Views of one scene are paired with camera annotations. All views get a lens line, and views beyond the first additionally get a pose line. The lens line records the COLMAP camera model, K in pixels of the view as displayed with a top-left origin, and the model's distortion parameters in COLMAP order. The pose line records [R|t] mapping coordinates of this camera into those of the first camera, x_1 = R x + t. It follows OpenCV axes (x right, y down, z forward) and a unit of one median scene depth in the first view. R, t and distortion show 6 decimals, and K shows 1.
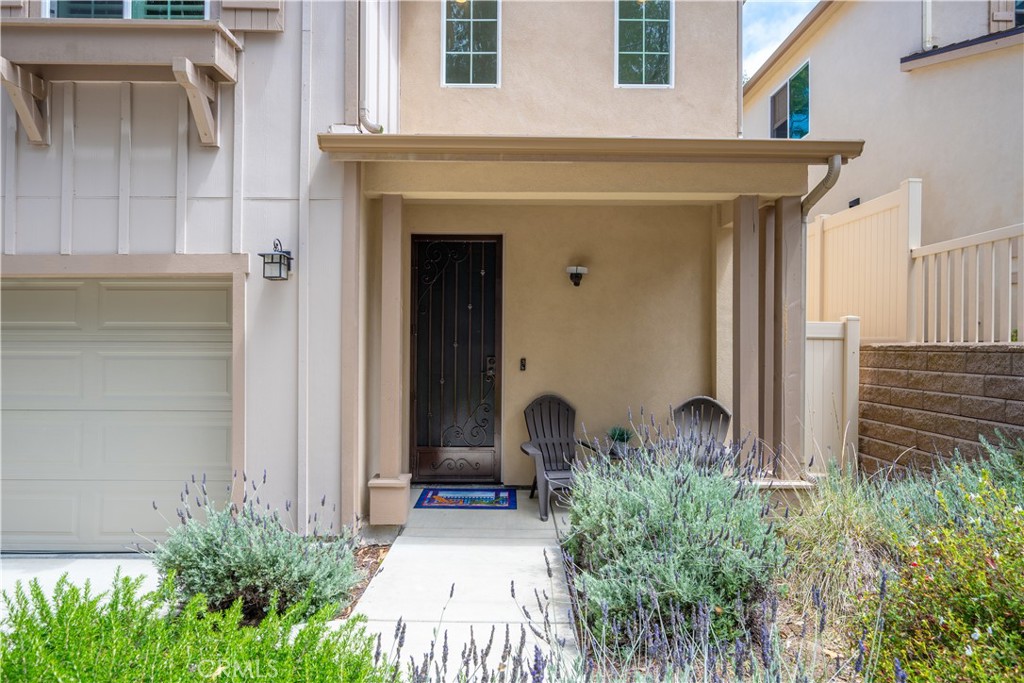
lens RADIAL K [[554.5, 0, 510.3], [0, 554.5, 342.9], [0, 0, 1]] dist [-0.024617, -0.000588]
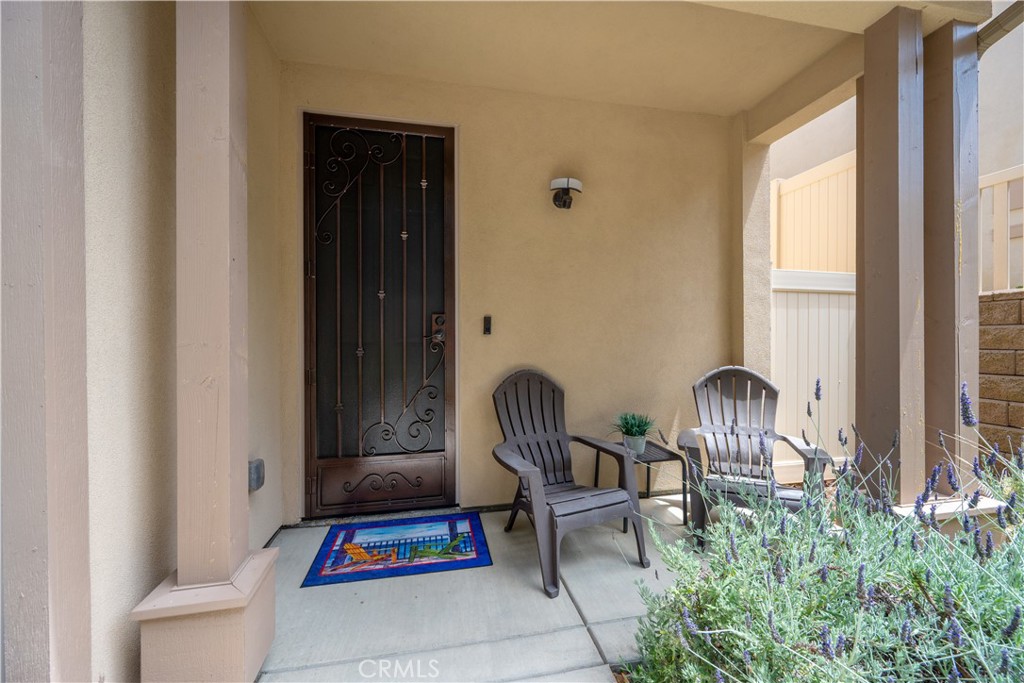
lens RADIAL K [[397.2, 0, 509.5], [0, 397.2, 345.3], [0, 0, 1]] dist [-0.000696, -0.000241]
pose [[0.980258, -0.011372, 0.197398, -0.046337], [0.008848, 0.999868, 0.013661, 0.057842], [-0.197527, -0.011645, 0.980228, 0.533246]]
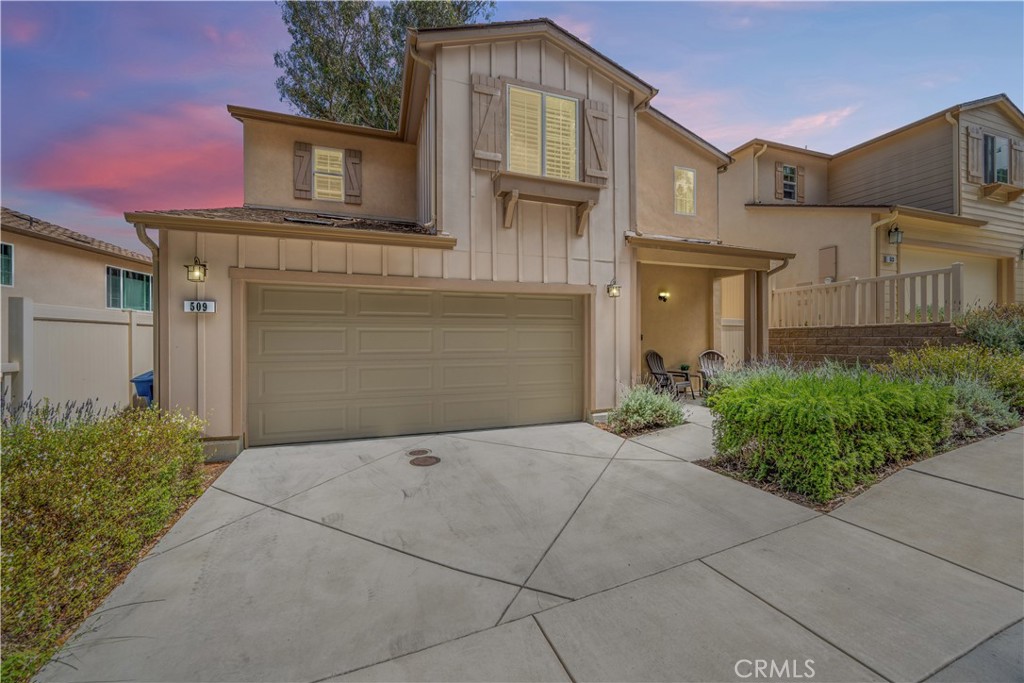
lens RADIAL K [[397.2, 0, 513.7], [0, 397.2, 340.5], [0, 0, 1]] dist [-0.000696, -0.000241]
pose [[0.943900, -0.007717, 0.330142, -0.996288], [0.008046, 0.999968, 0.000370, 0.047602], [-0.330134, 0.002307, 0.943931, -0.322116]]
